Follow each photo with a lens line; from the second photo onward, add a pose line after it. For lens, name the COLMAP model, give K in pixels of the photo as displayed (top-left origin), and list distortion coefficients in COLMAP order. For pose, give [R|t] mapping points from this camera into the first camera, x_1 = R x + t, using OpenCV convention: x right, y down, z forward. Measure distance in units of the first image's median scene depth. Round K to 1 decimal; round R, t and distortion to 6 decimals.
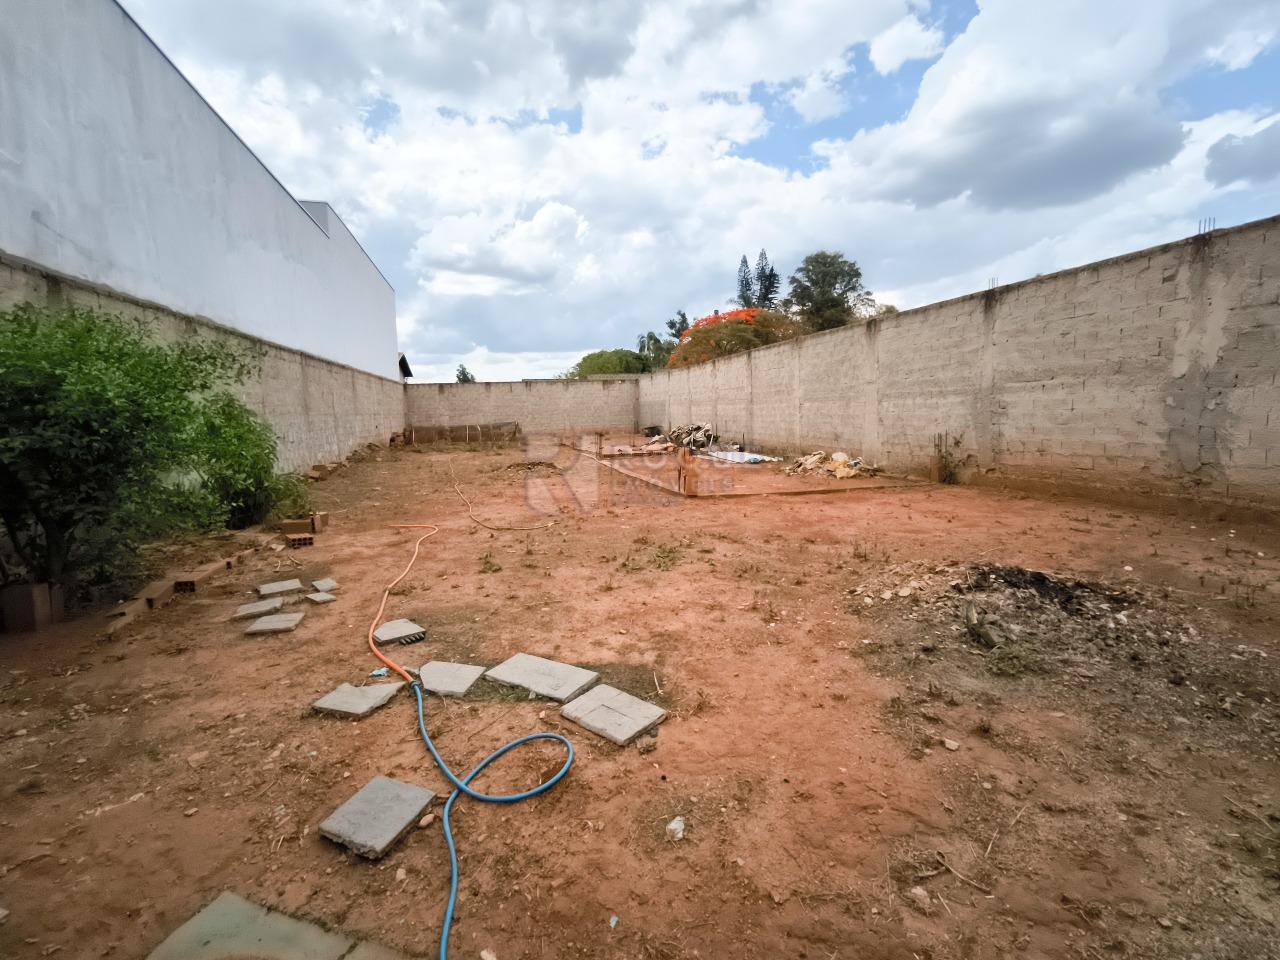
lens RADIAL K [[599.5, 0, 634.0], [0, 599.5, 469.4], [0, 0, 1]] dist [-0.020076, 0.005969]
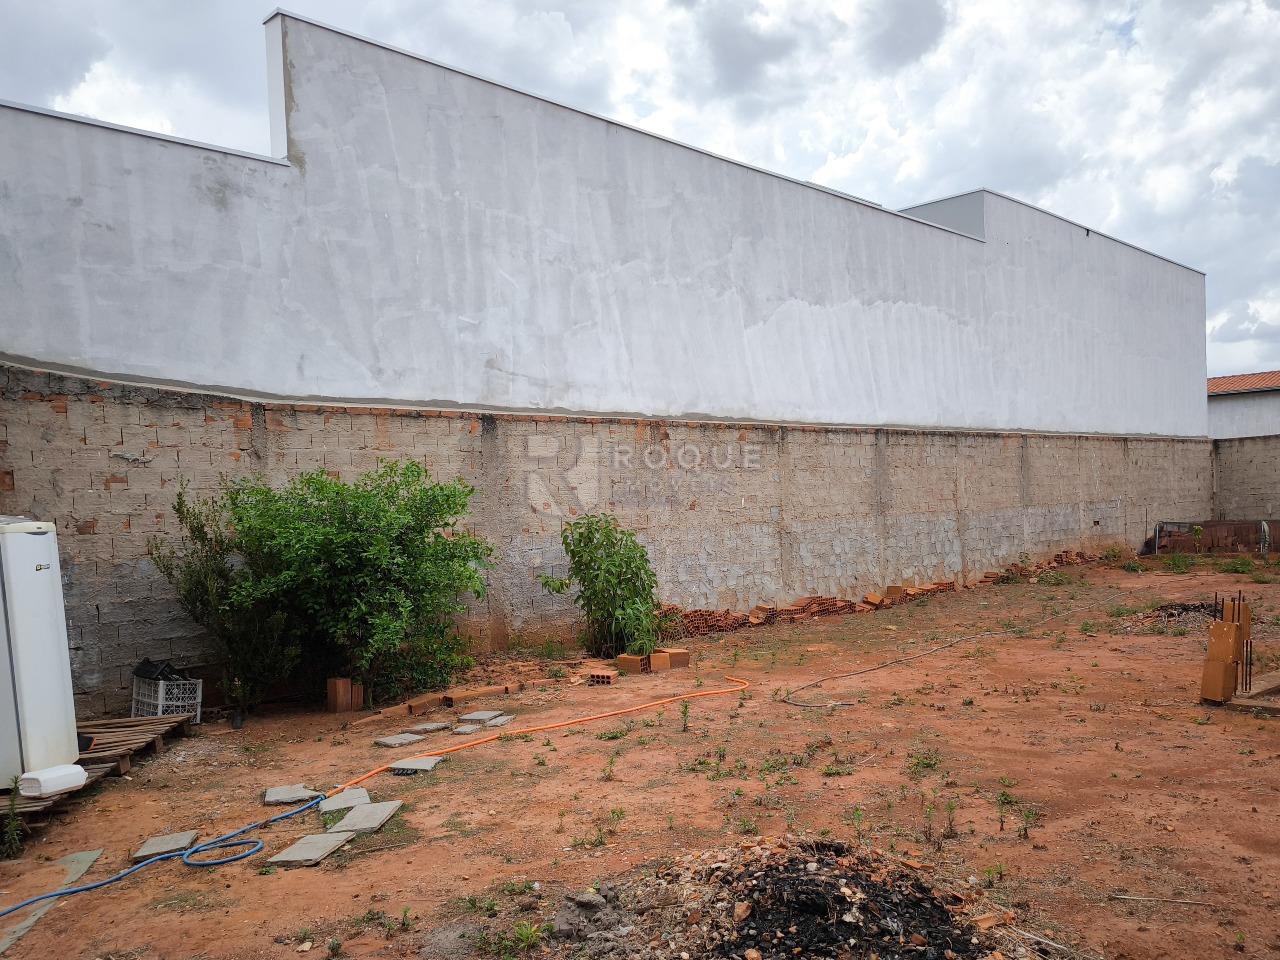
lens RADIAL K [[1063.0, 0, 639.0], [0, 1063.0, 557.2], [0, 0, 1]] dist [0.047874, -0.058483]
pose [[0.512502, 0.034267, -0.858002, 0.180027], [-0.049660, 0.998714, 0.010223, -0.017913], [0.857249, 0.037369, 0.513544, 0.039671]]
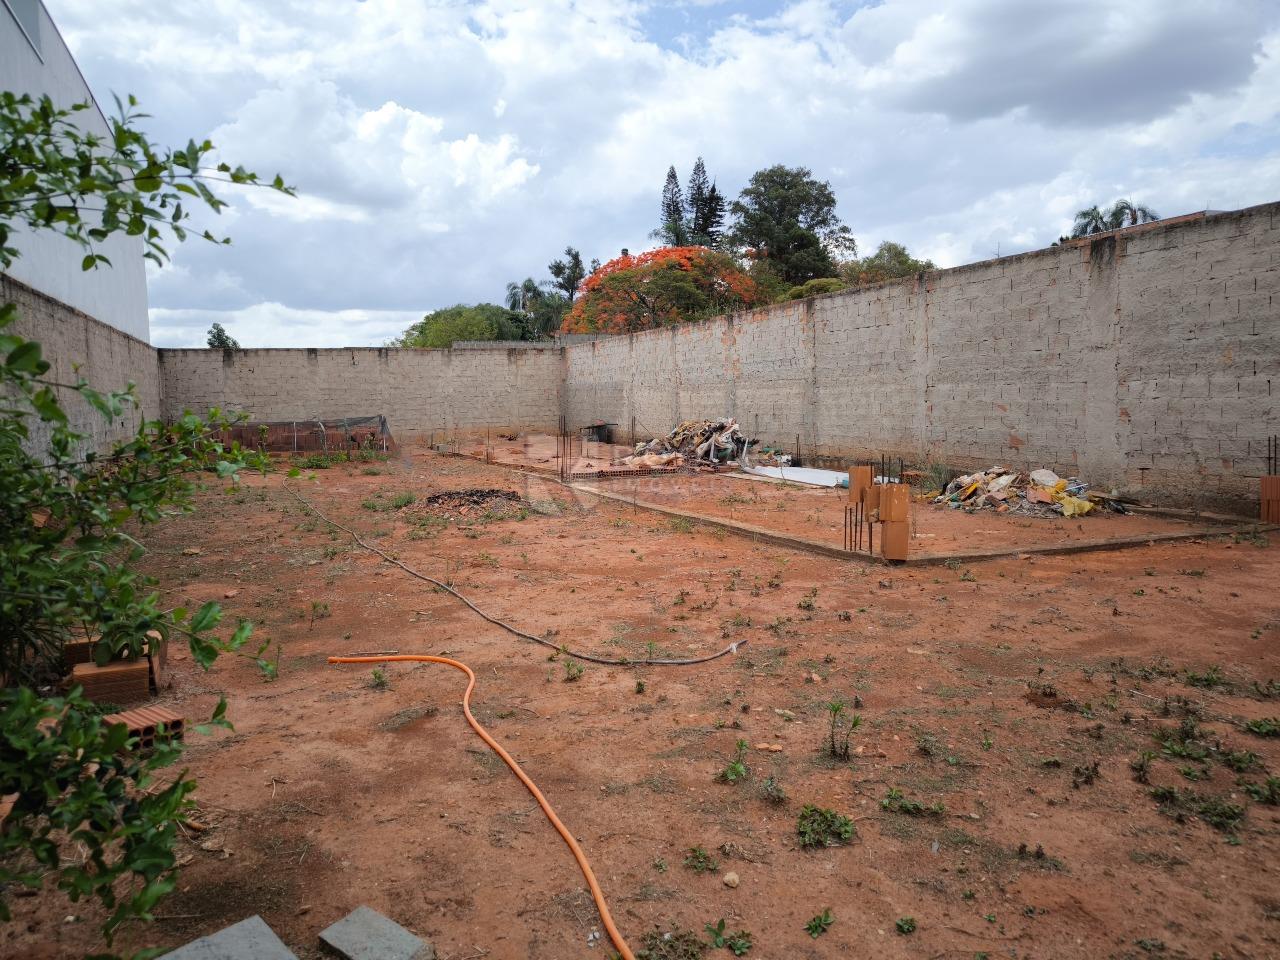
lens RADIAL K [[899.3, 0, 624.1], [0, 899.3, 482.7], [0, 0, 1]] dist [0.033312, -0.035043]
pose [[0.988640, -0.008649, 0.150057, -0.073504], [0.009749, 0.999931, -0.006600, -0.005489], [-0.149989, 0.007988, 0.988655, 0.080148]]
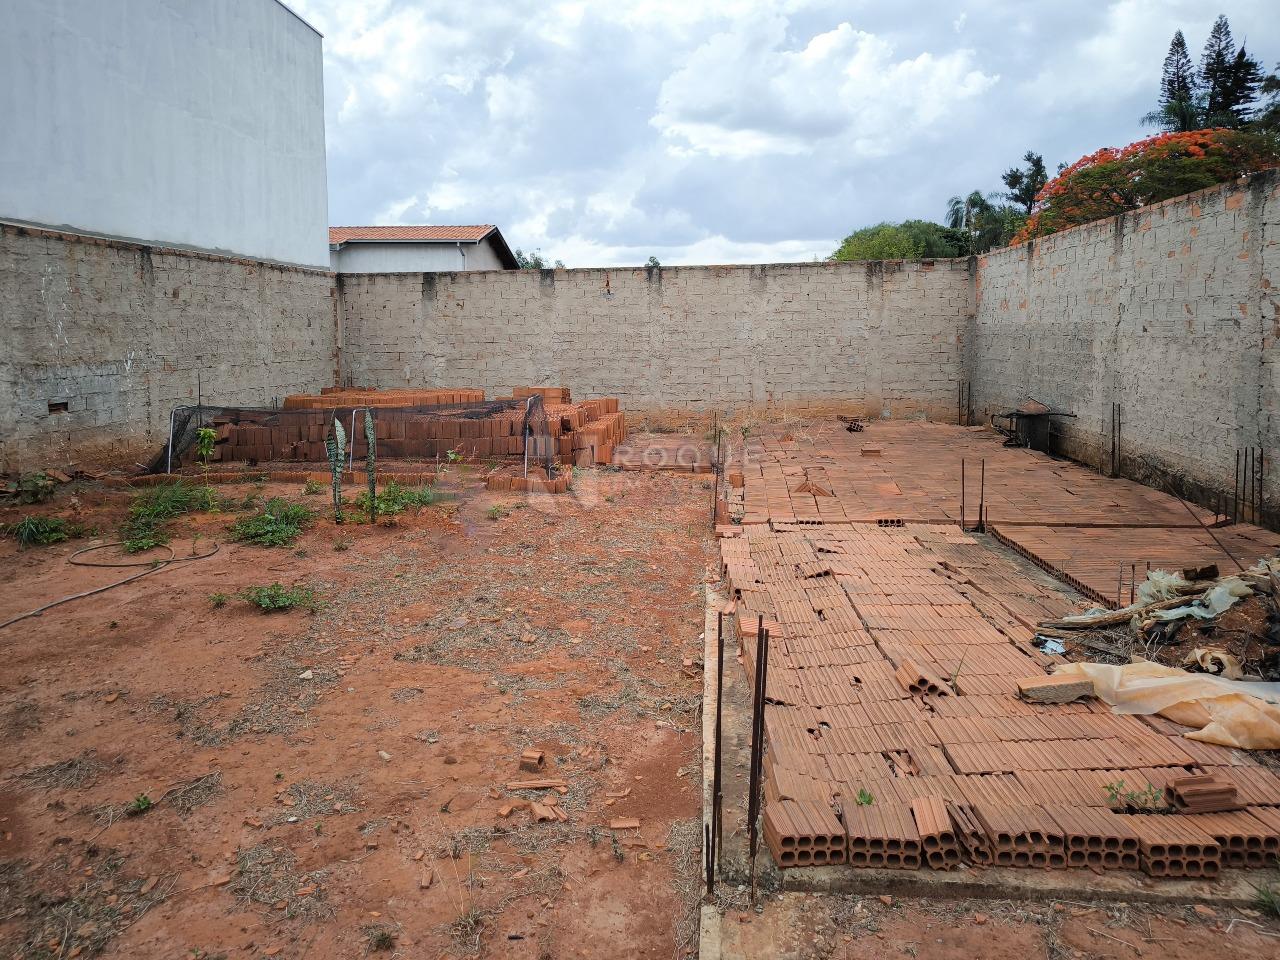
lens RADIAL K [[899.3, 0, 634.9], [0, 899.3, 403.4], [0, 0, 1]] dist [0.033312, -0.035043]
pose [[0.950119, 0.036565, -0.309736, -0.015483], [-0.041271, 0.999111, -0.008652, -0.057310], [0.309145, 0.021003, 0.950783, 0.465974]]
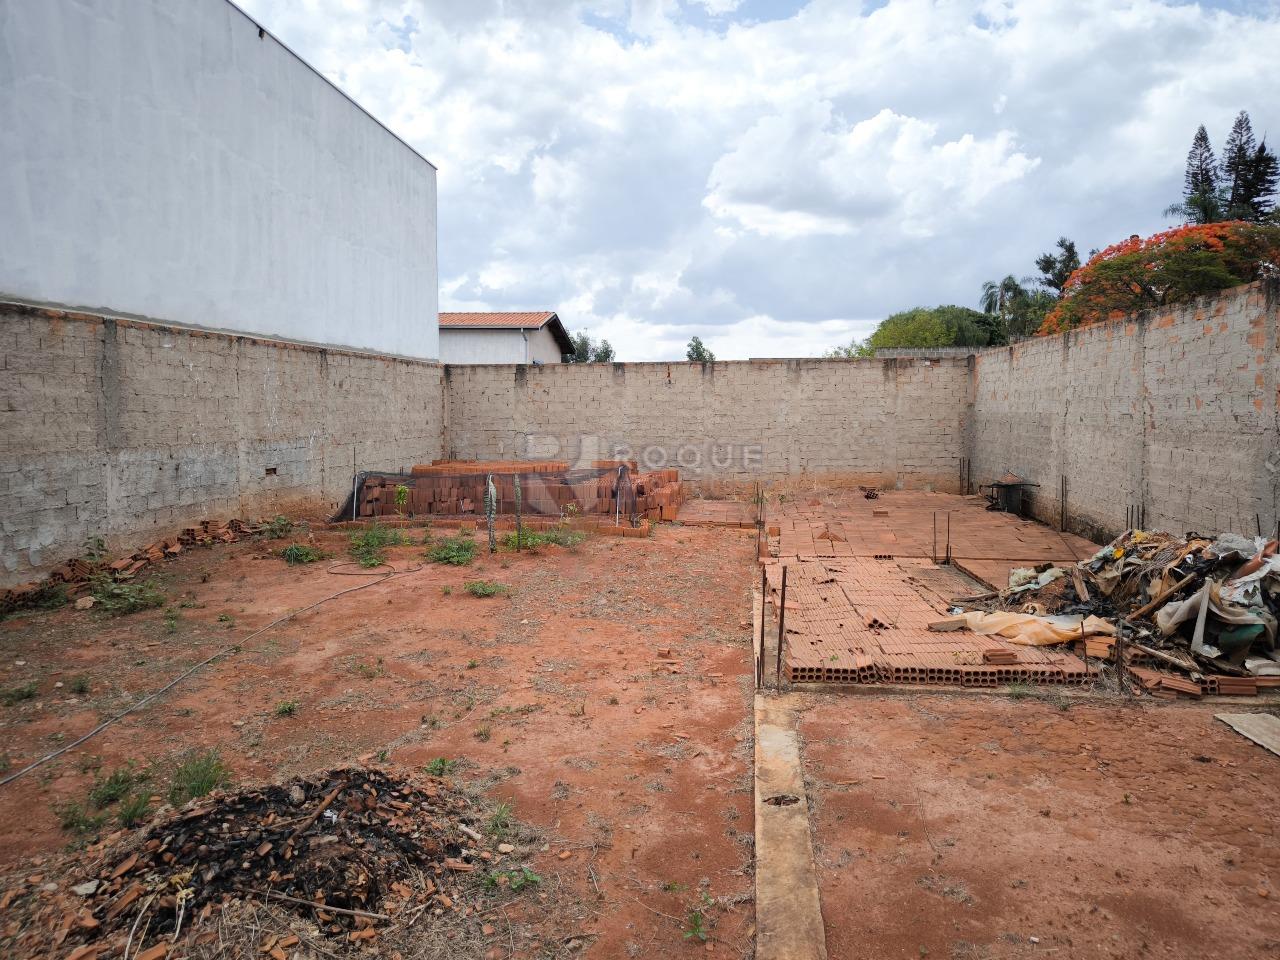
lens RADIAL K [[899.3, 0, 665.5], [0, 899.3, 448.4], [0, 0, 1]] dist [0.033312, -0.035043]
pose [[0.946373, 0.033337, -0.321352, 0.007423], [-0.049652, 0.997853, -0.042707, -0.052284], [0.319238, 0.056373, 0.945996, 0.360685]]
